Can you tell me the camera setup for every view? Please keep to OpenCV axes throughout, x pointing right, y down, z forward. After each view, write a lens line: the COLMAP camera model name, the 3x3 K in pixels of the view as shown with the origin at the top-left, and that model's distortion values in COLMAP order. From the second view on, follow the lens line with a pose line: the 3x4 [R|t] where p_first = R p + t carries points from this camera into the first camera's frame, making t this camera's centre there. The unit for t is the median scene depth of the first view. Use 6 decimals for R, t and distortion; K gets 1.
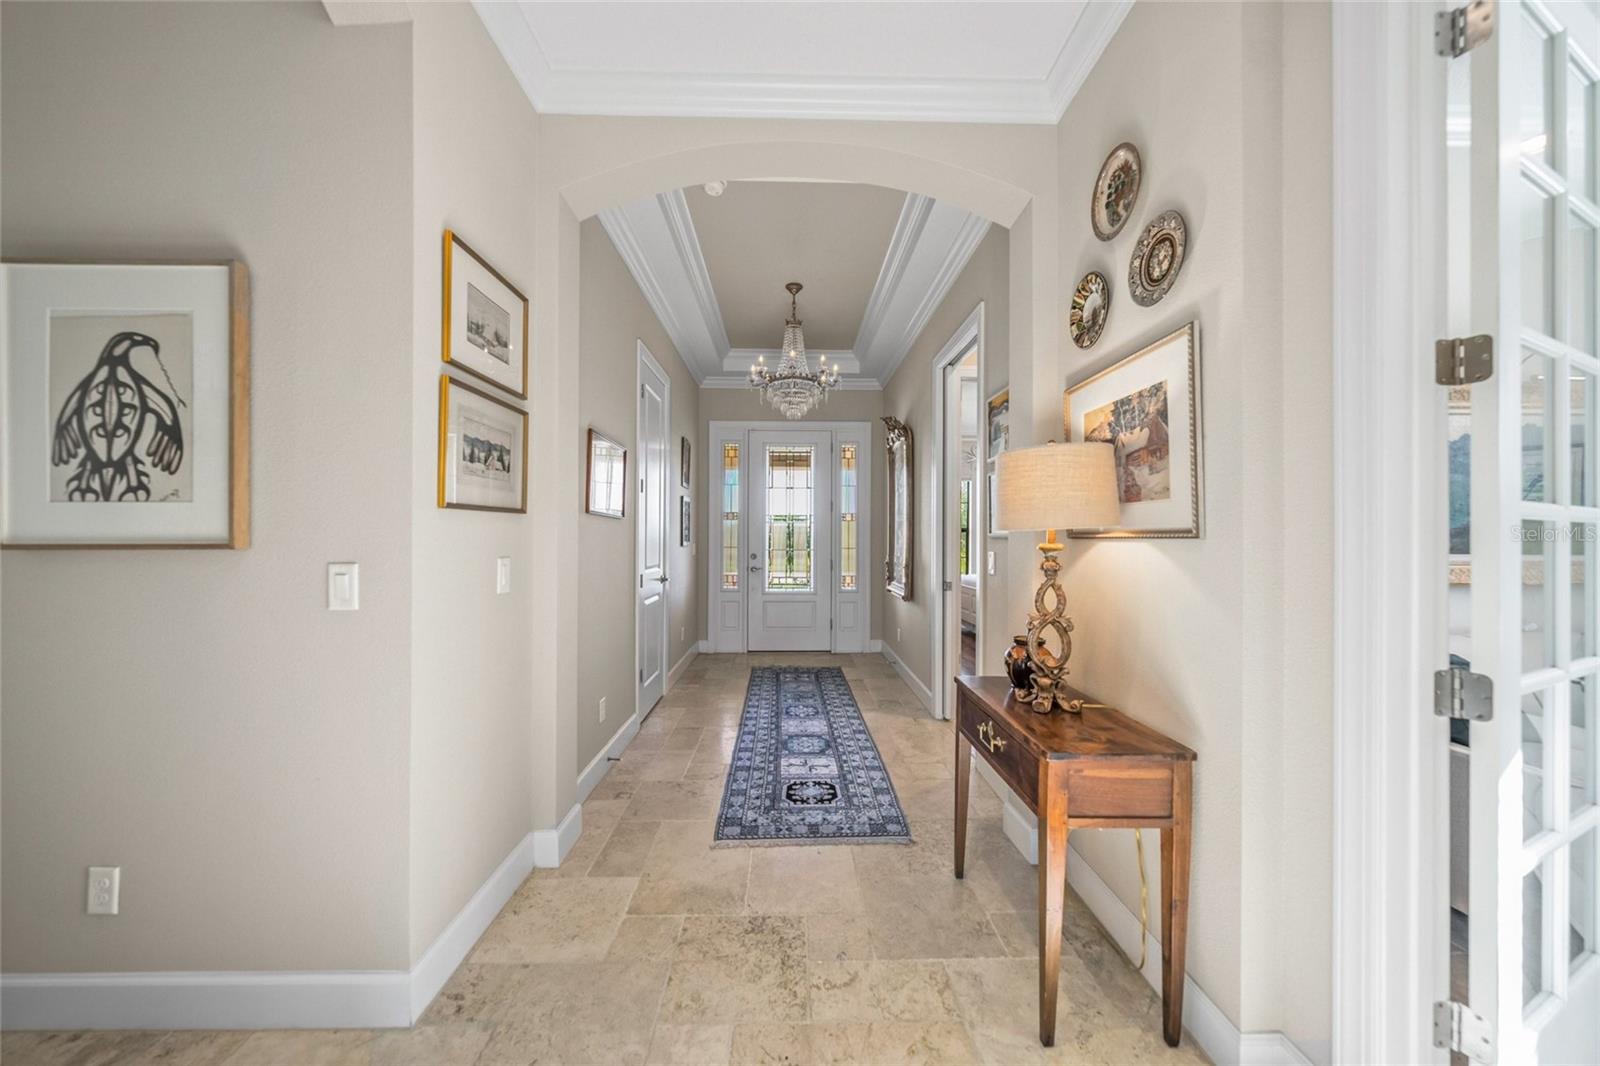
lens RADIAL K [[549.6, 0, 800.0], [0, 549.6, 533.0], [0, 0, 1]] dist [-0.001321, -0.000060]
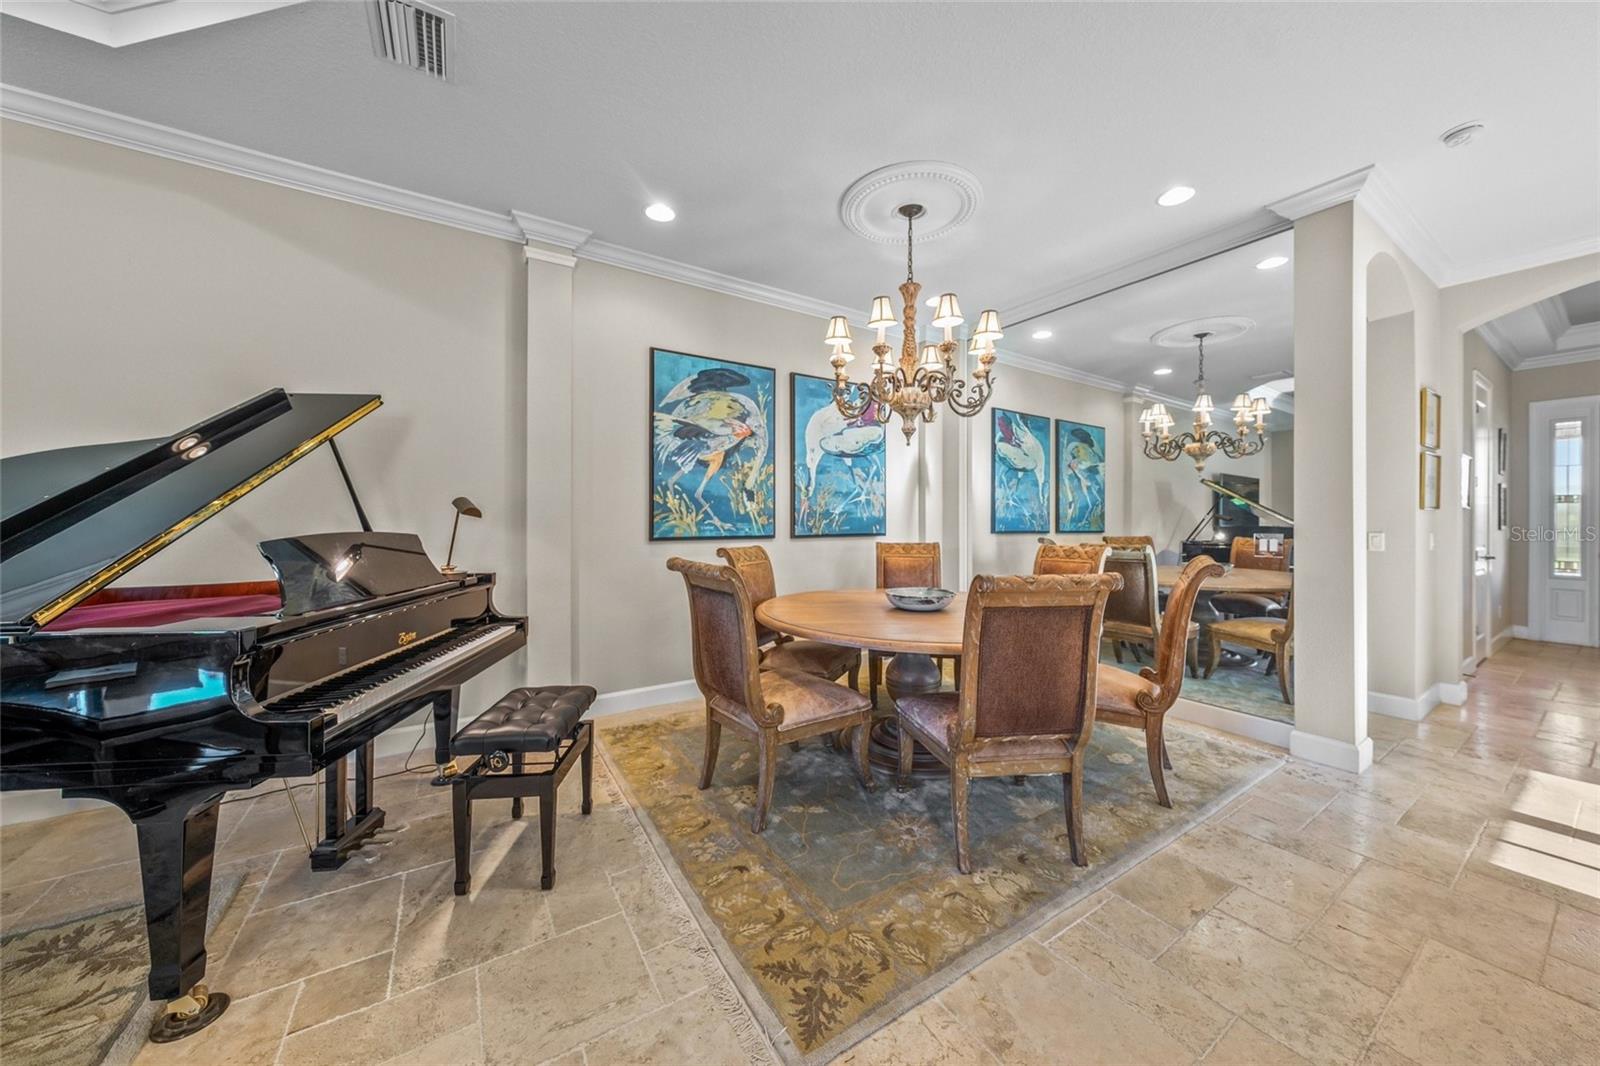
lens RADIAL K [[544.2, 0, 799.3], [0, 544.2, 519.3], [0, 0, 1]] dist [-0.005096, -0.000120]
pose [[0.518527, -0.000785, -0.855061, -0.026770], [0.004077, 0.999990, 0.001554, -0.004784], [0.855051, -0.004292, 0.518526, -0.847195]]
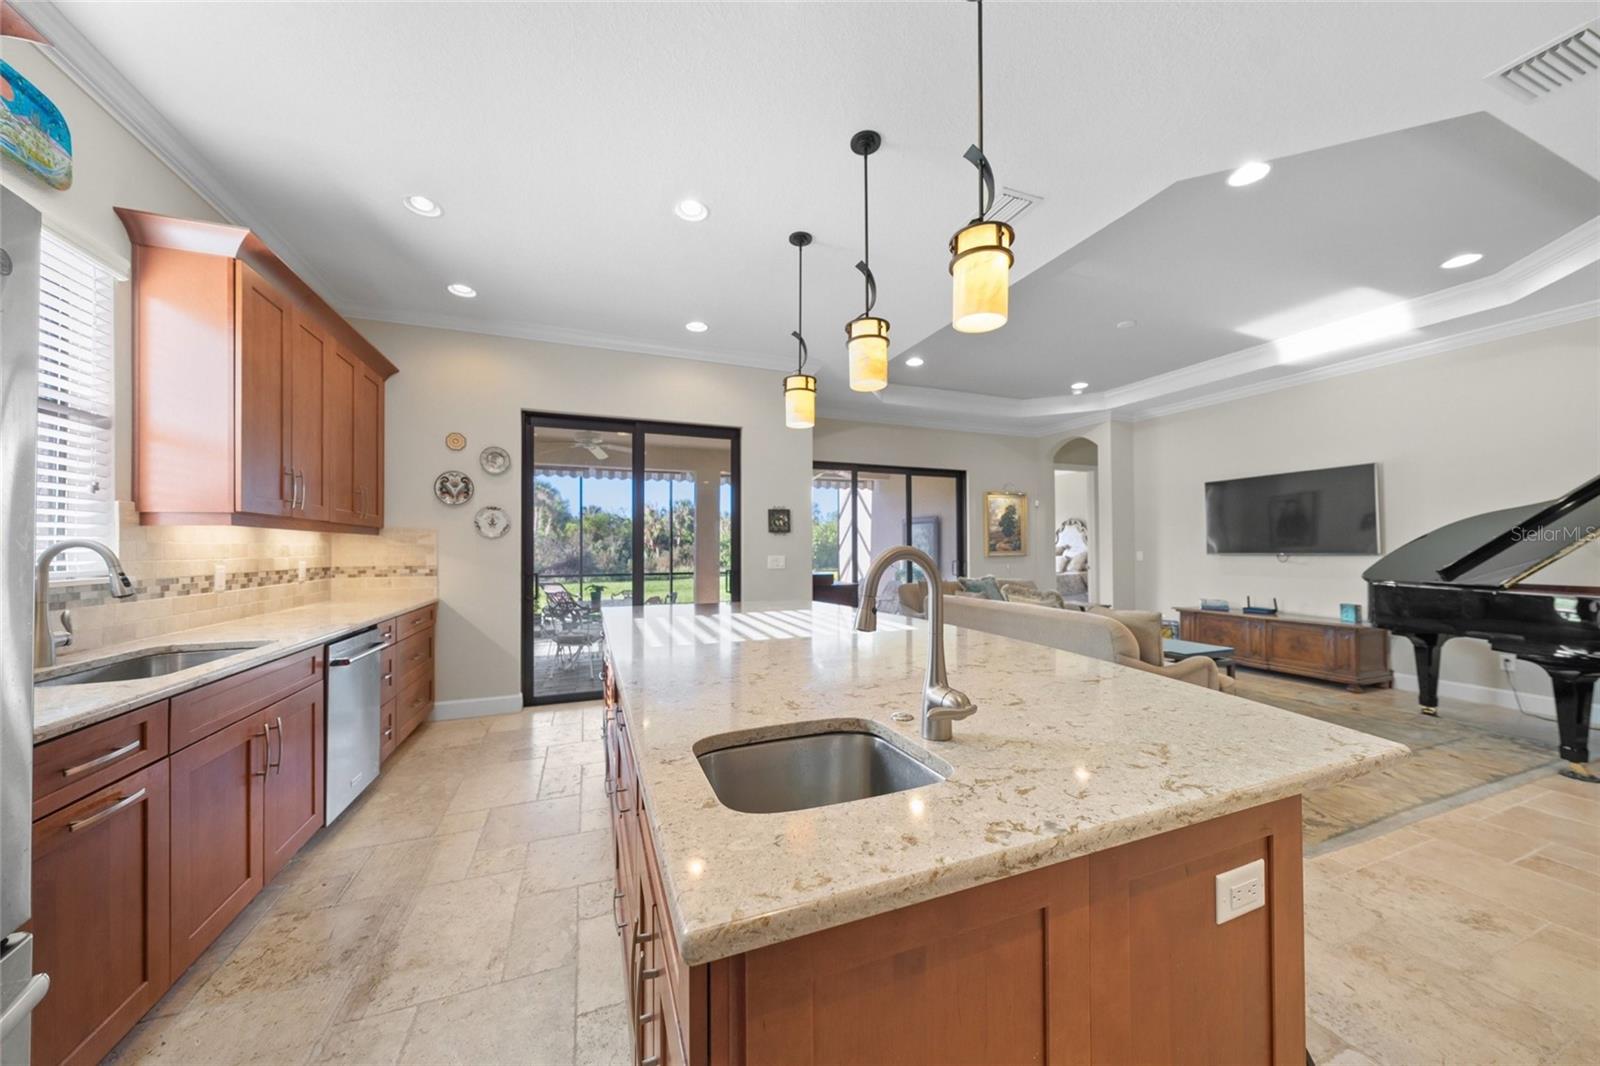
lens RADIAL K [[541.5, 0, 797.9], [0, 541.5, 538.4], [0, 0, 1]] dist [-0.001318, -0.000050]
pose [[-0.940652, -0.005425, -0.339330, 0.664990], [0.002582, 0.999729, -0.023140, -0.002495], [0.339363, -0.022642, -0.940383, -0.682556]]
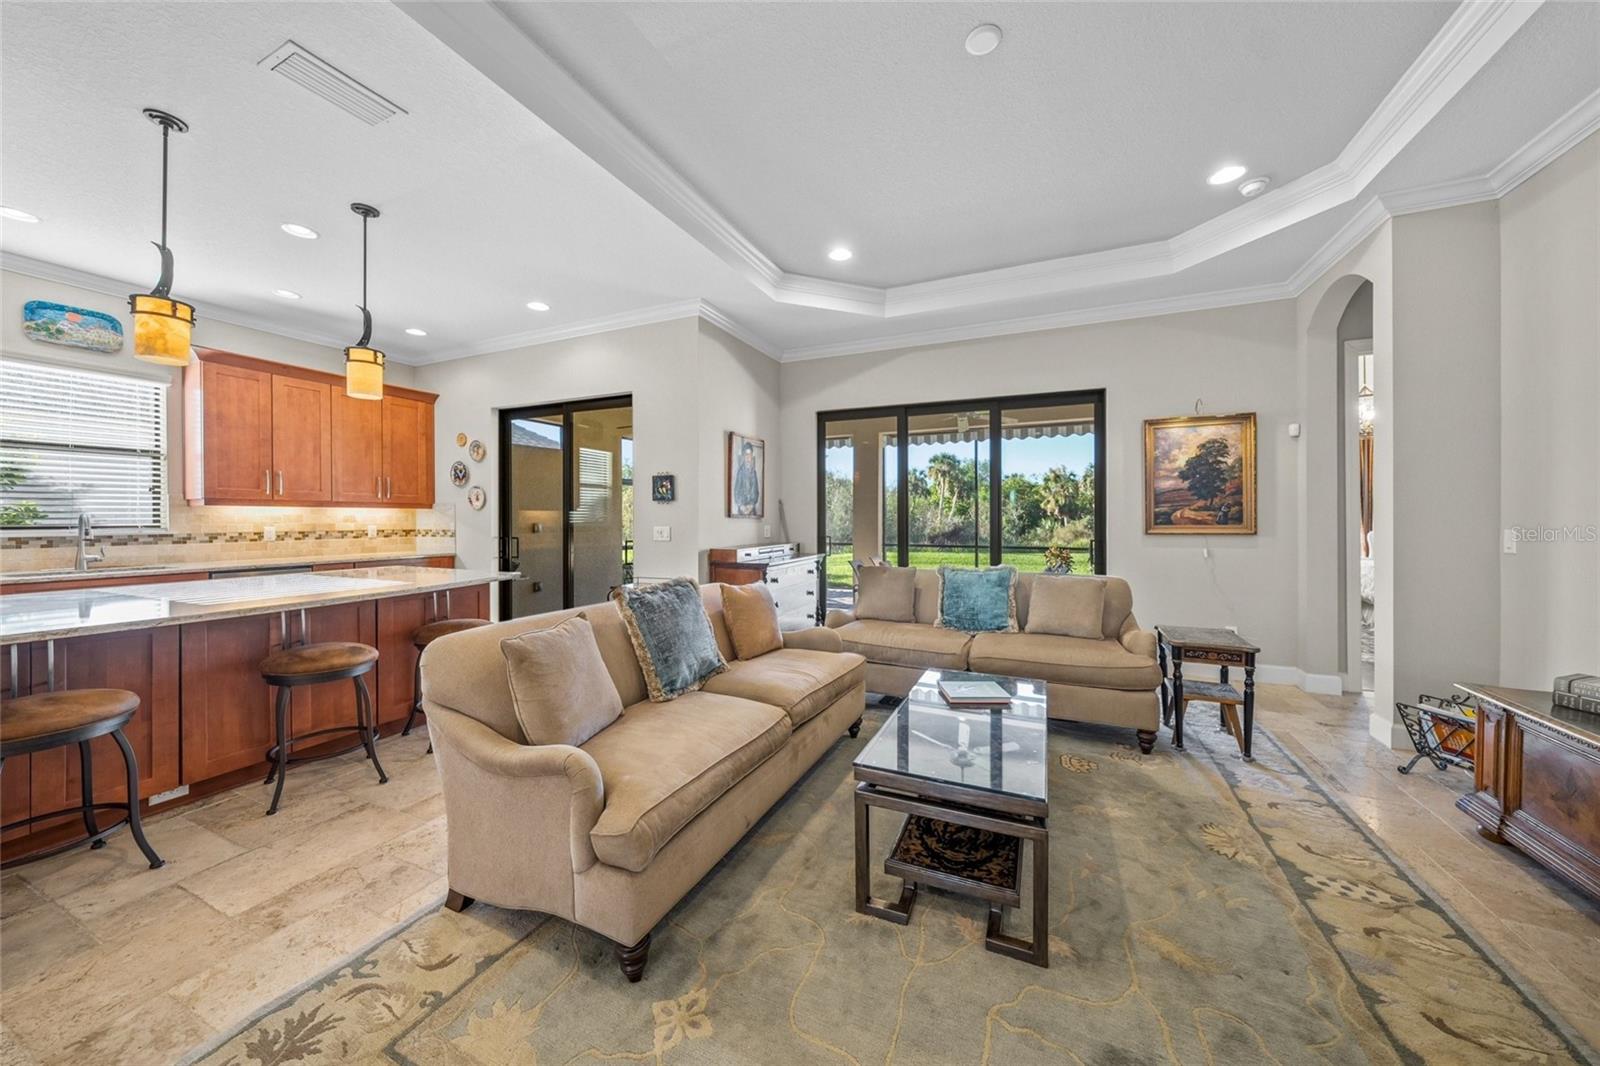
lens RADIAL K [[549.6, 0, 800.6], [0, 549.6, 519.7], [0, 0, 1]] dist [-0.002522, 0.000165]
pose [[-0.901685, -0.003345, 0.432381, -0.364562], [-0.003635, 0.999993, 0.000155, -0.006559], [-0.432378, -0.001432, -0.901691, -0.930531]]
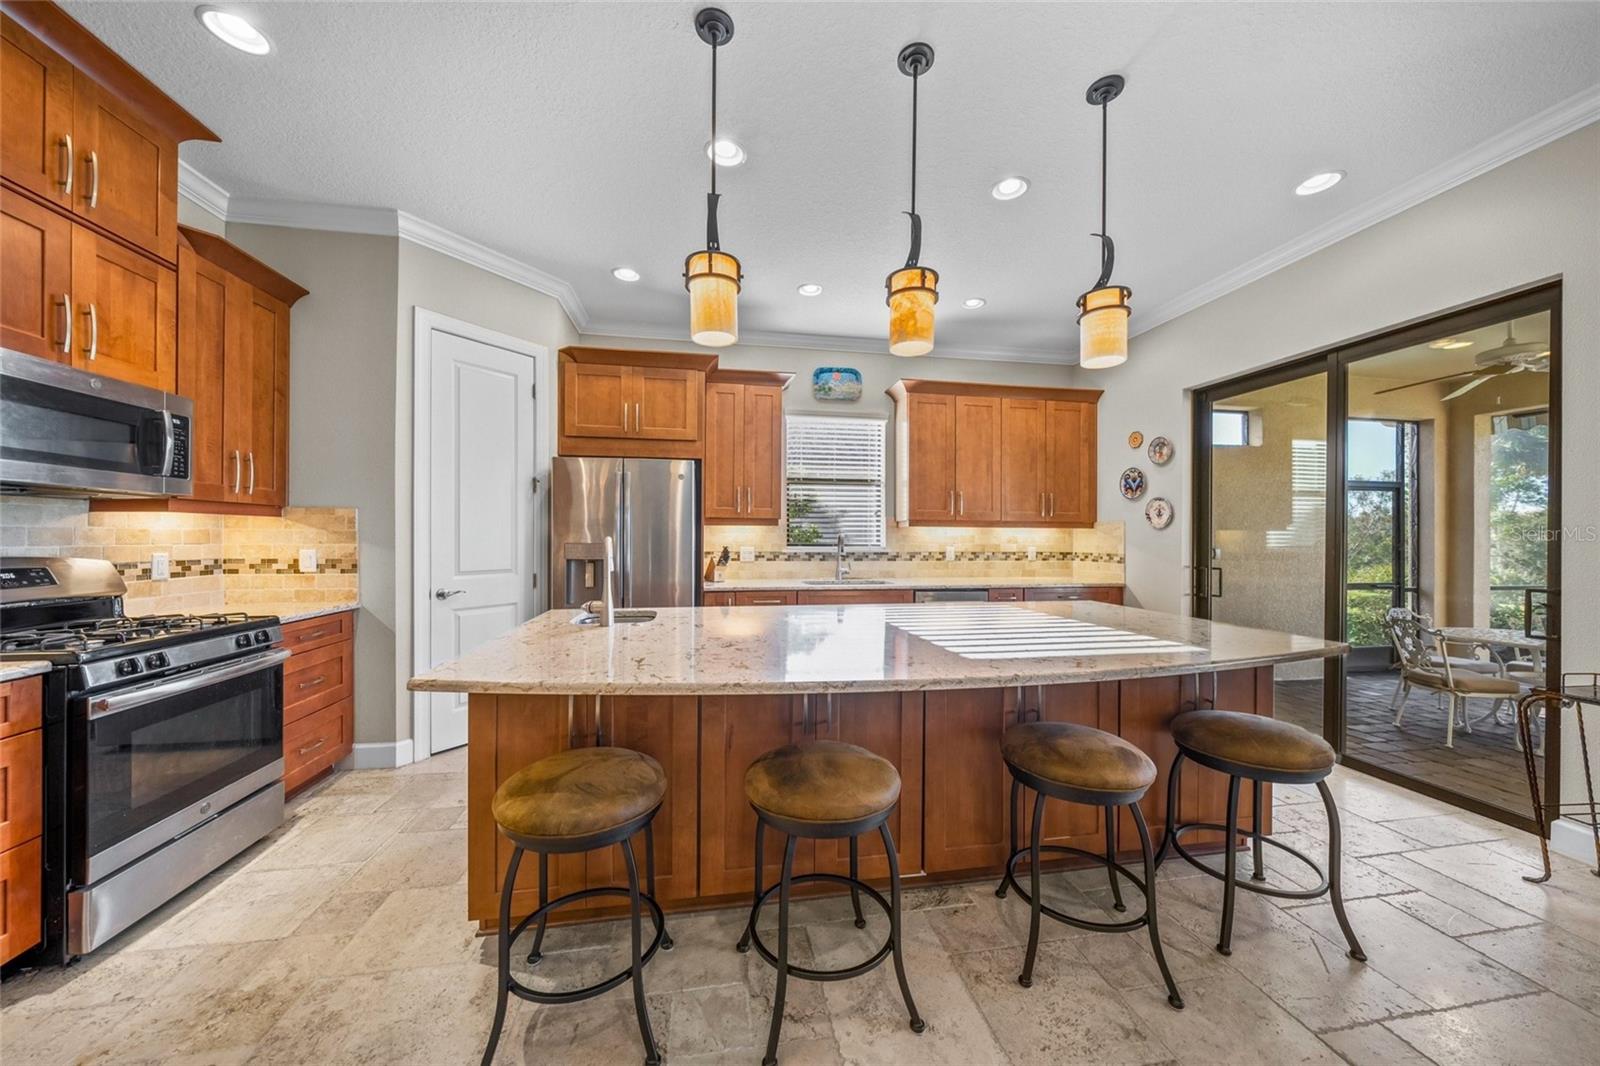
lens RADIAL K [[541.5, 0, 797.9], [0, 541.5, 538.4], [0, 0, 1]] dist [-0.001318, -0.000050]
pose [[-0.140982, -0.004988, 0.990000, 0.006292], [-0.010933, 0.999934, 0.003481, -0.006284], [-0.989952, -0.010333, -0.141027, -0.991825]]
